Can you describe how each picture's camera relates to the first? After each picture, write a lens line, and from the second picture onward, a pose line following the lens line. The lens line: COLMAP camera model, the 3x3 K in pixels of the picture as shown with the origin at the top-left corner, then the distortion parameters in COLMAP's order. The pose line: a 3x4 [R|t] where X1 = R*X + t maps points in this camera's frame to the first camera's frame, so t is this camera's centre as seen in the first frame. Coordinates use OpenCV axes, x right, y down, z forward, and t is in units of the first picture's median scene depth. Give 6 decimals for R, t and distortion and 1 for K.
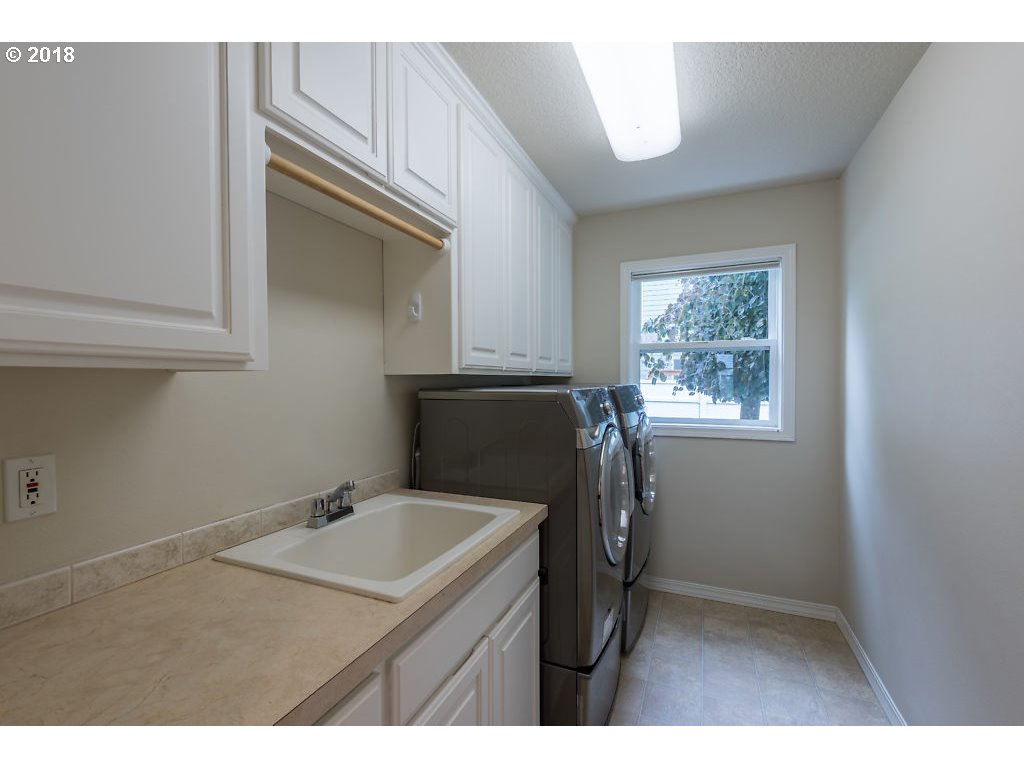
lens RADIAL K [[449.9, 0, 509.7], [0, 449.9, 383.2], [0, 0, 1]] dist [-0.001871, -0.000248]
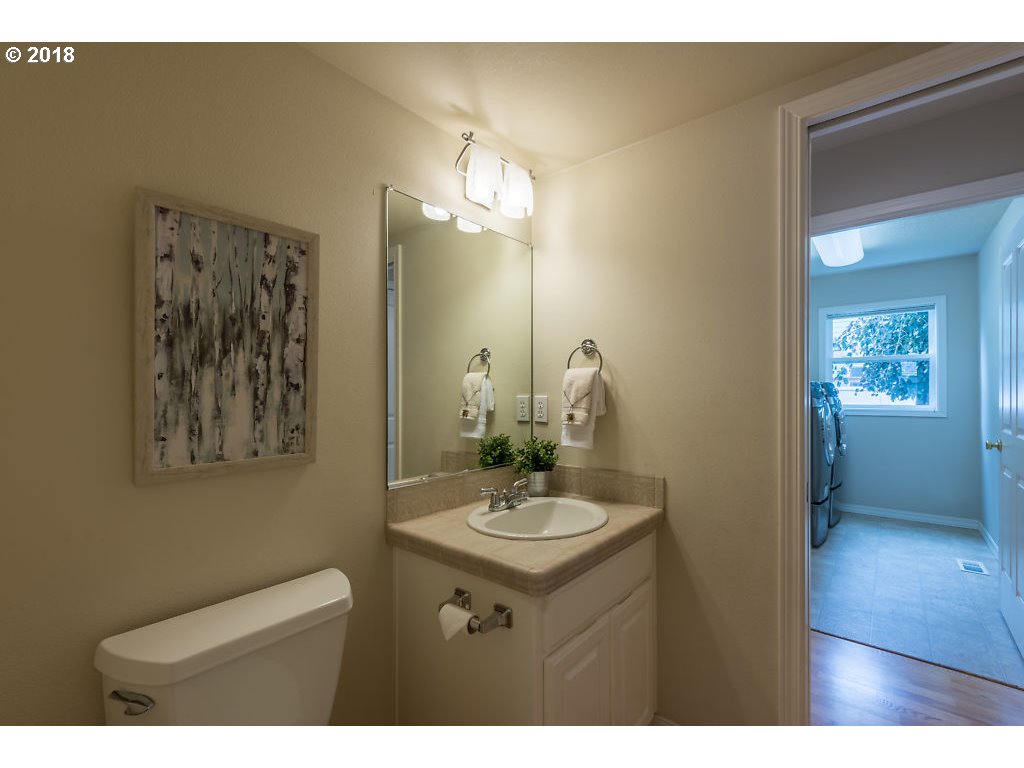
lens RADIAL K [[449.9, 0, 514.9], [0, 449.9, 387.7], [0, 0, 1]] dist [-0.001871, -0.000248]
pose [[0.958576, 0.000085, -0.284837, -0.323289], [-0.004112, 0.999900, -0.013540, 0.040988], [0.284807, 0.014150, 0.958480, -0.812500]]
